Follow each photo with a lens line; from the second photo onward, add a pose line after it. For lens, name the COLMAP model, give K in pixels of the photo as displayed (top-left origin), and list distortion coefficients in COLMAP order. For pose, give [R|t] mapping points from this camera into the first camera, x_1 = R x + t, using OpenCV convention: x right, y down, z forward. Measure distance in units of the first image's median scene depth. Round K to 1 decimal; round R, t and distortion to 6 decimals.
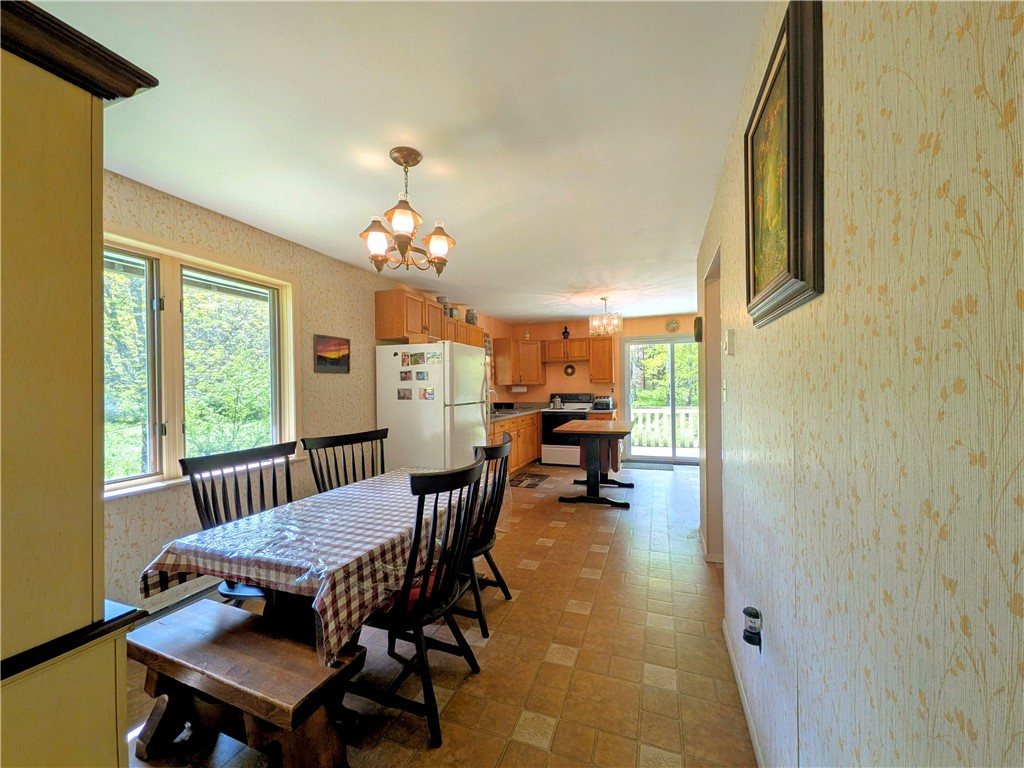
lens RADIAL K [[400.9, 0, 502.0], [0, 400.9, 388.3], [0, 0, 1]] dist [-0.000485, -0.000064]
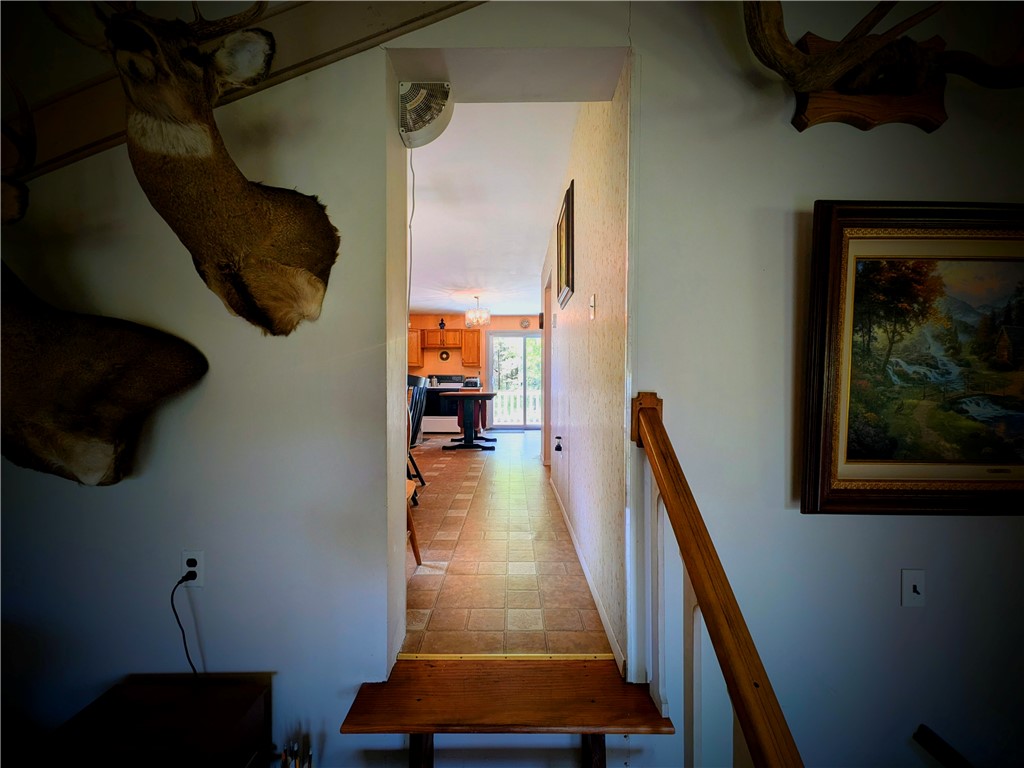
lens RADIAL K [[402.3, 0, 512.3], [0, 402.3, 385.7], [0, 0, 1]] dist [0.005810, -0.000038]
pose [[0.930071, 0.017977, 0.366939, -0.092356], [-0.013986, 0.999811, -0.013531, 0.065420], [-0.367113, 0.007453, 0.930147, -0.207944]]
